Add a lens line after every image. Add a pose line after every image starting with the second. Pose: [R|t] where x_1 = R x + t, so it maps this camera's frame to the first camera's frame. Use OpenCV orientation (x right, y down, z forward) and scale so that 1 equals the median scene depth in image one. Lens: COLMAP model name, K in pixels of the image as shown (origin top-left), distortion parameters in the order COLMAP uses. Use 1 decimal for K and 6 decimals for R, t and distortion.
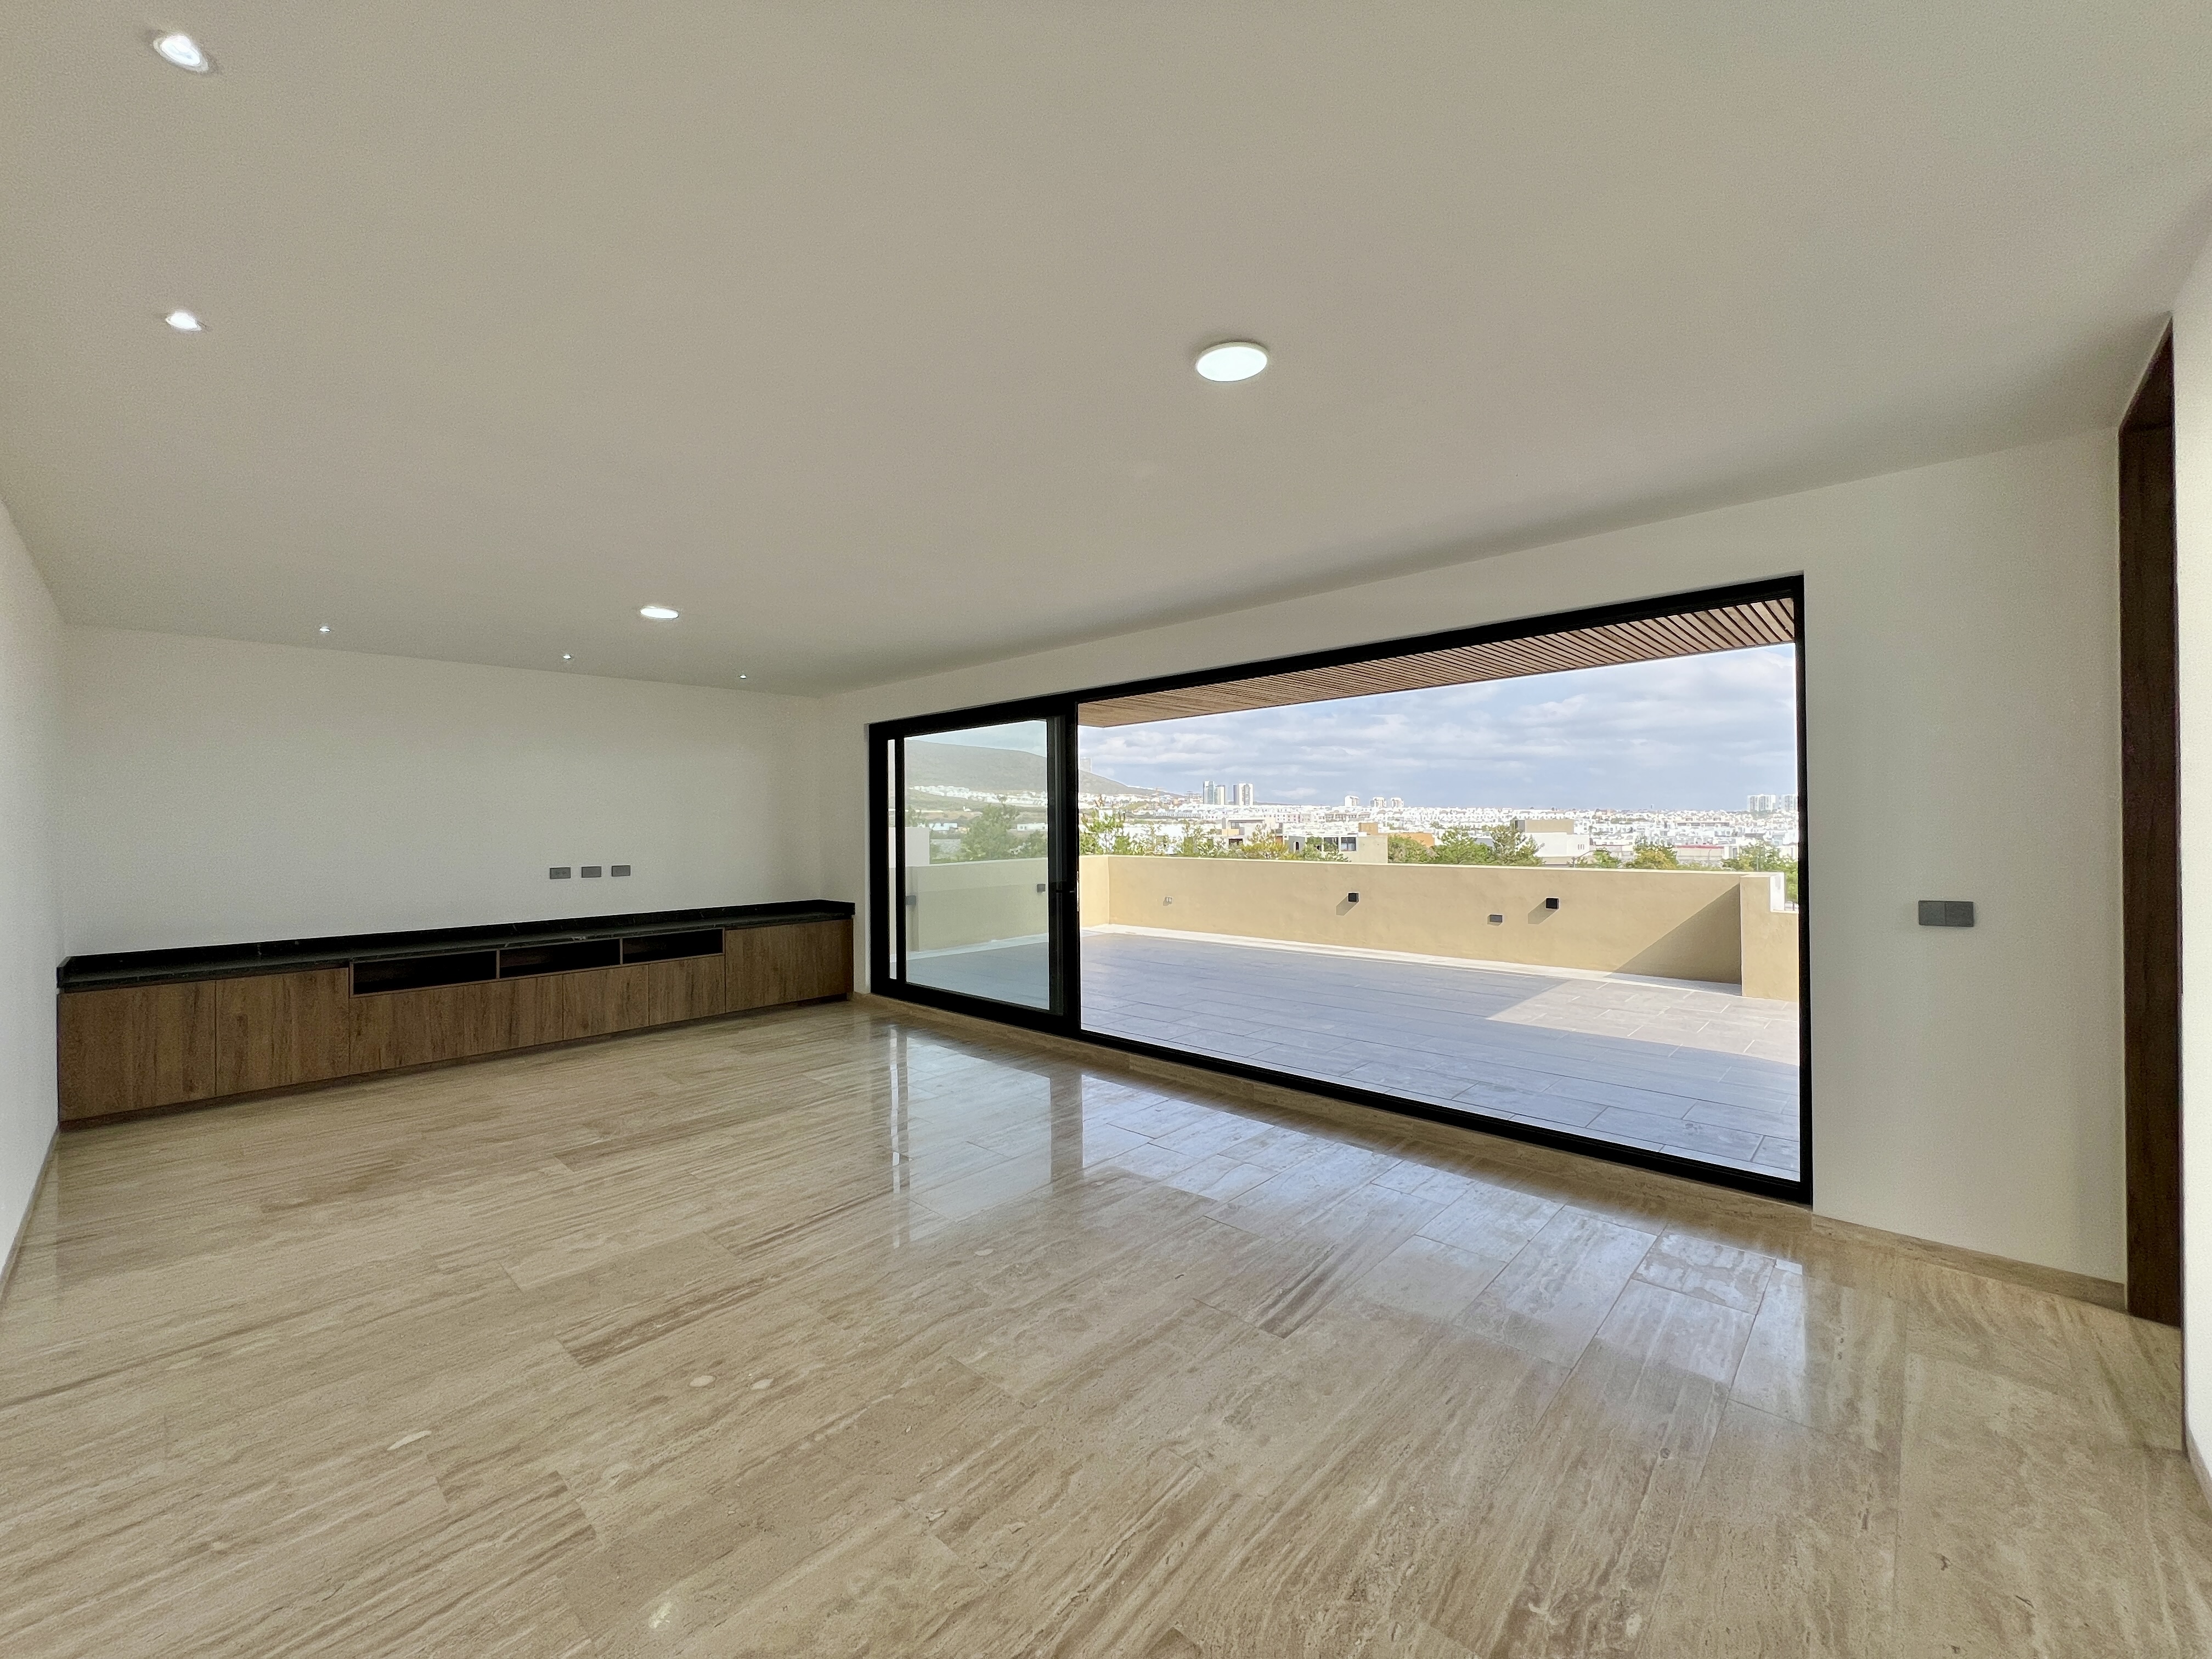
lens RADIAL K [[882.8, 0, 1107.7], [0, 882.8, 823.1], [0, 0, 1]] dist [-0.002578, 0.000718]
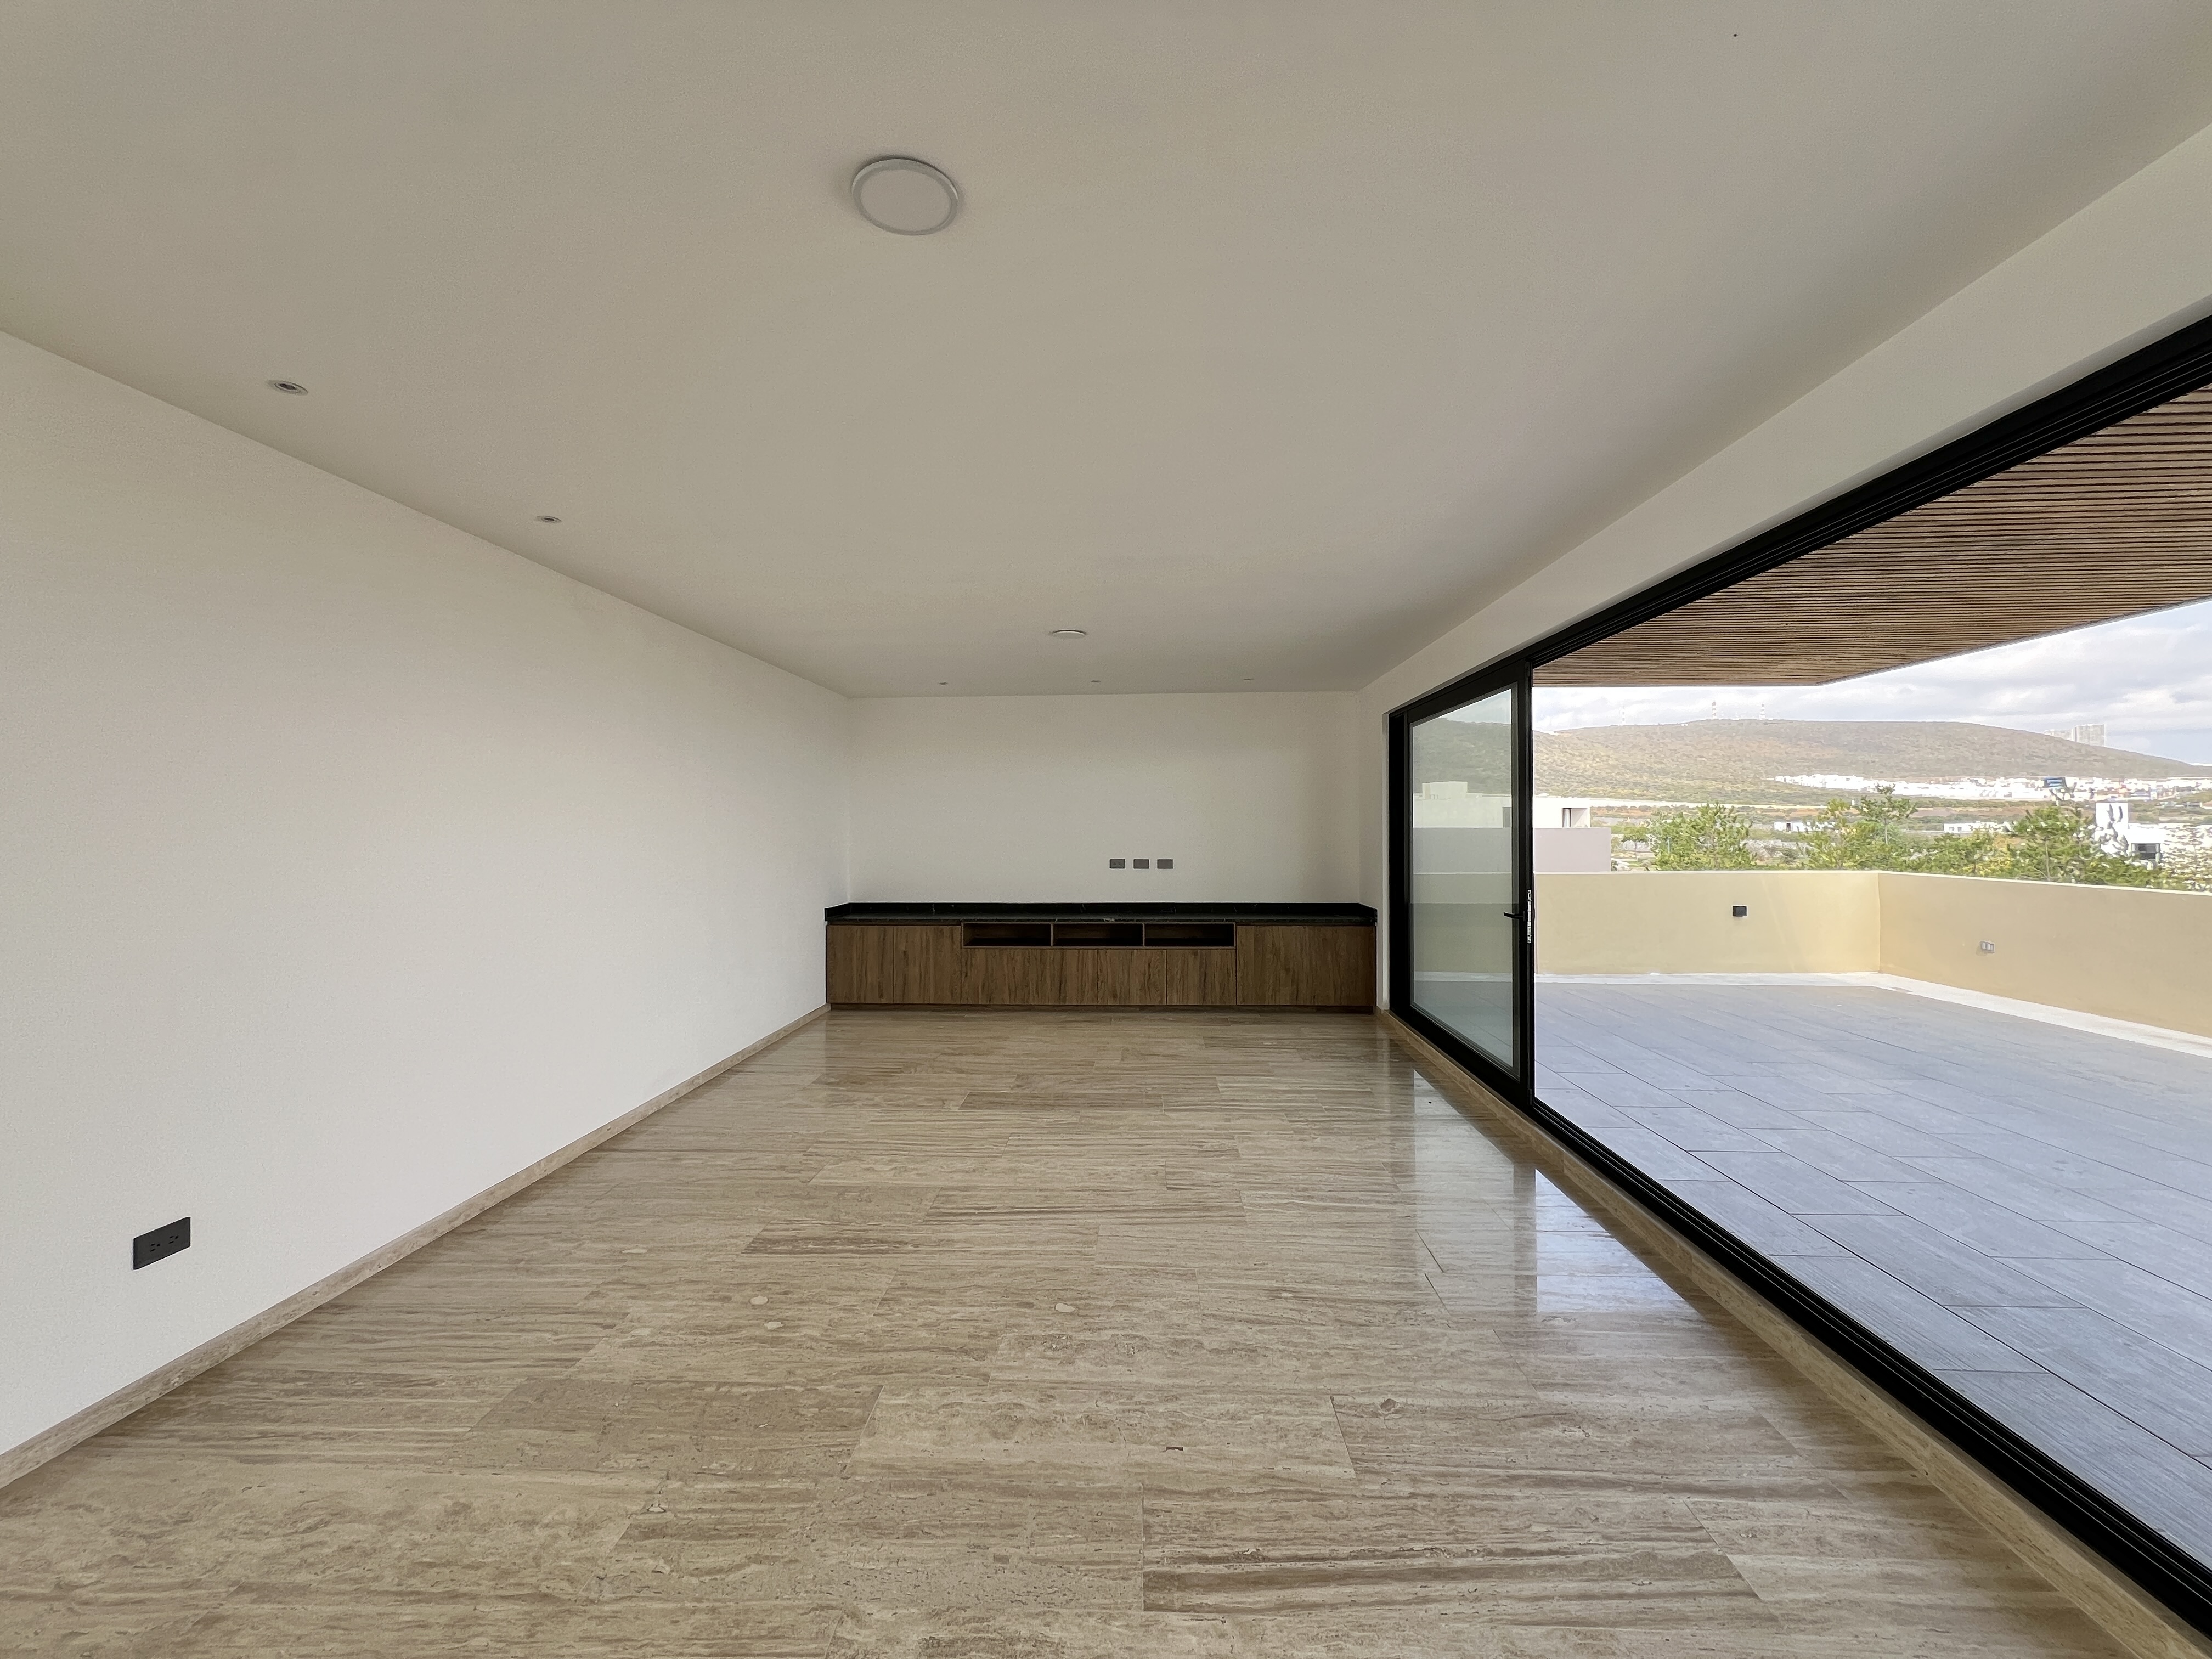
lens RADIAL K [[890.2, 0, 1116.7], [0, 890.2, 823.4], [0, 0, 1]] dist [-0.000761, -0.000240]
pose [[0.648803, 0.005490, -0.760937, 0.362863], [-0.003433, 0.999985, 0.004288, -0.002922], [0.760949, -0.000169, 0.648812, 0.291699]]
